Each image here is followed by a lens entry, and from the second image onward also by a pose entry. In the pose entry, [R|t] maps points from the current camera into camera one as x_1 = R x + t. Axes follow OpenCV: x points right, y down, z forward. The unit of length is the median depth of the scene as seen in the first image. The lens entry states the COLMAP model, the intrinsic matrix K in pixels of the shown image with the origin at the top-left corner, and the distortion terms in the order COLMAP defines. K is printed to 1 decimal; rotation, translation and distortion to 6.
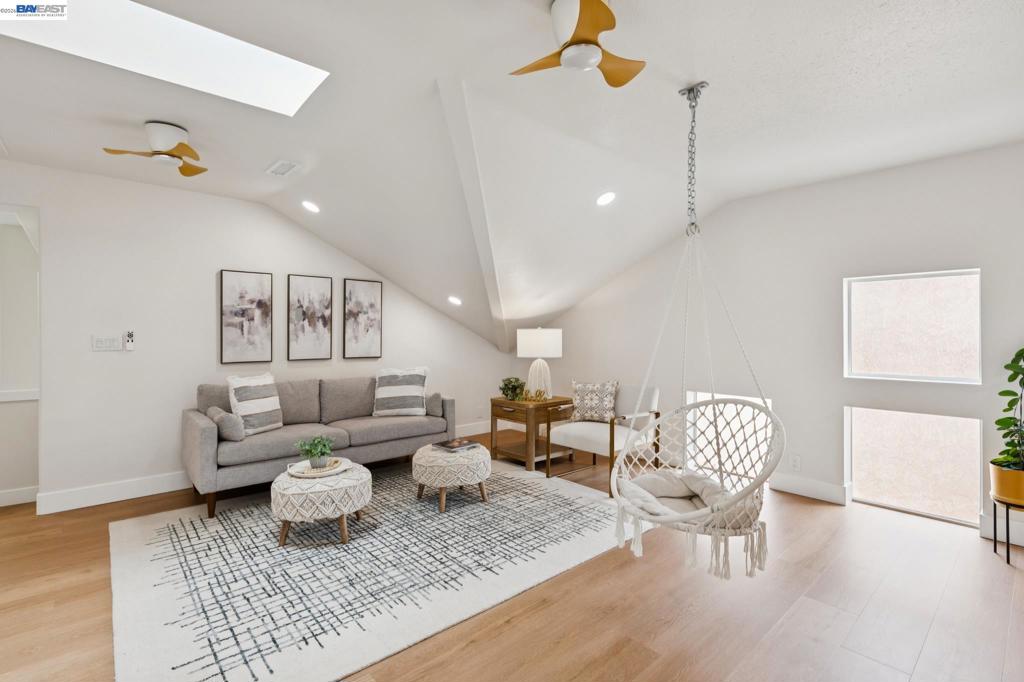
lens RADIAL K [[472.4, 0, 511.6], [0, 472.4, 332.0], [0, 0, 1]] dist [0.000741, -0.002649]
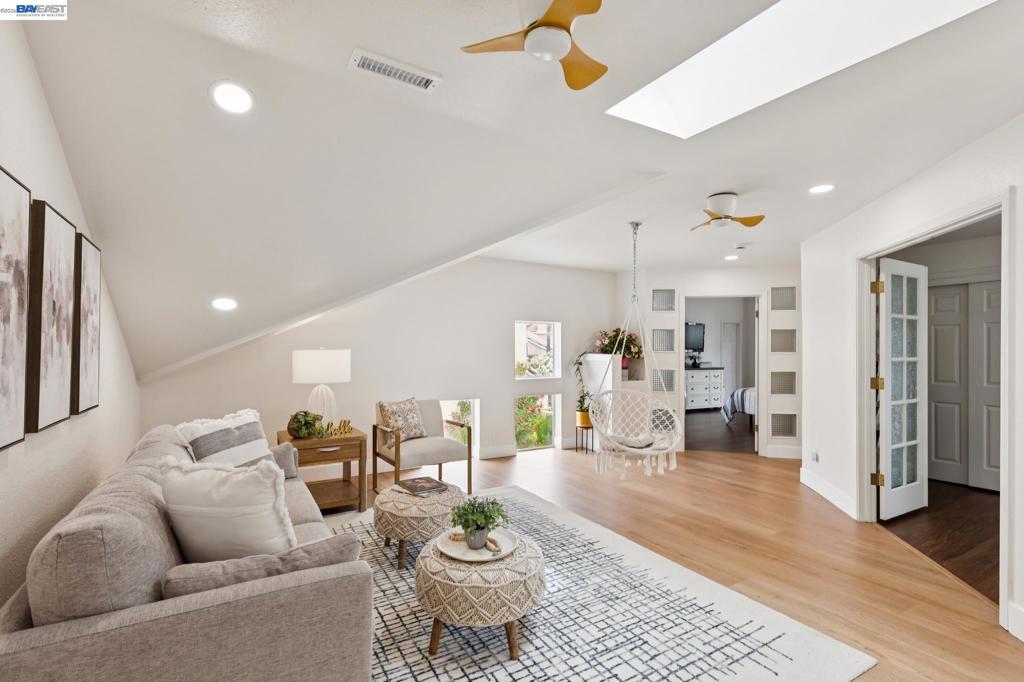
lens RADIAL K [[472.4, 0, 505.6], [0, 472.4, 346.1], [0, 0, 1]] dist [0.000741, -0.002649]
pose [[0.193853, 0.010477, 0.980975, -0.819463], [-0.003813, 0.999943, -0.009926, -0.005142], [-0.981023, -0.001816, 0.193882, 0.605580]]
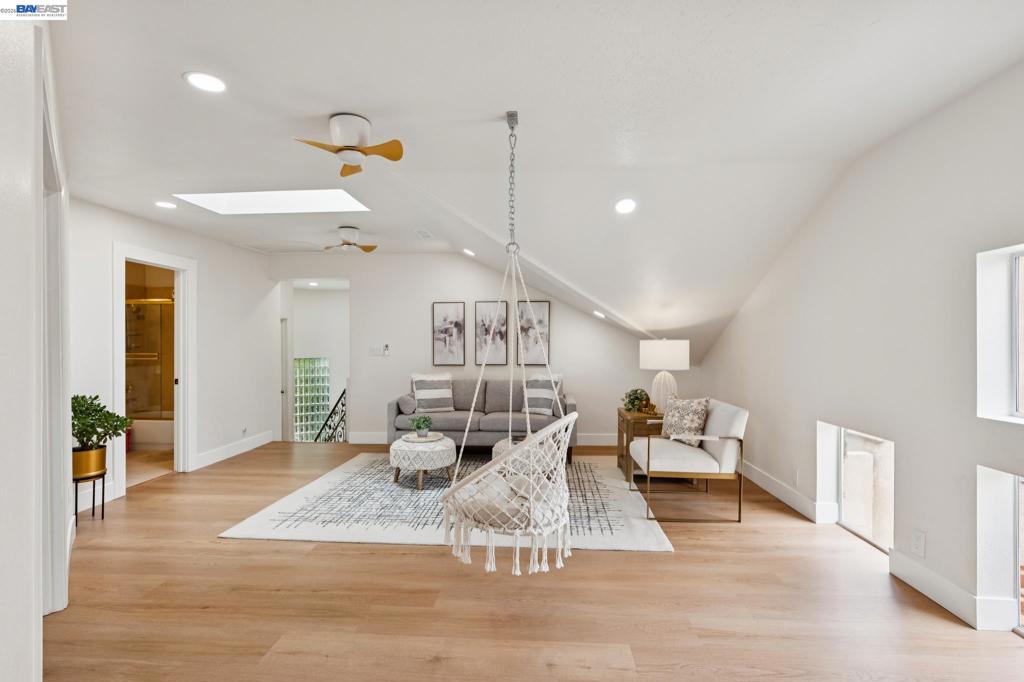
lens RADIAL K [[472.4, 0, 513.1], [0, 472.4, 340.4], [0, 0, 1]] dist [0.000741, -0.002649]
pose [[0.700272, -0.008062, -0.713831, 0.616777], [0.004695, 0.999967, -0.006687, -0.000463], [0.713861, 0.001331, 0.700286, 0.131272]]
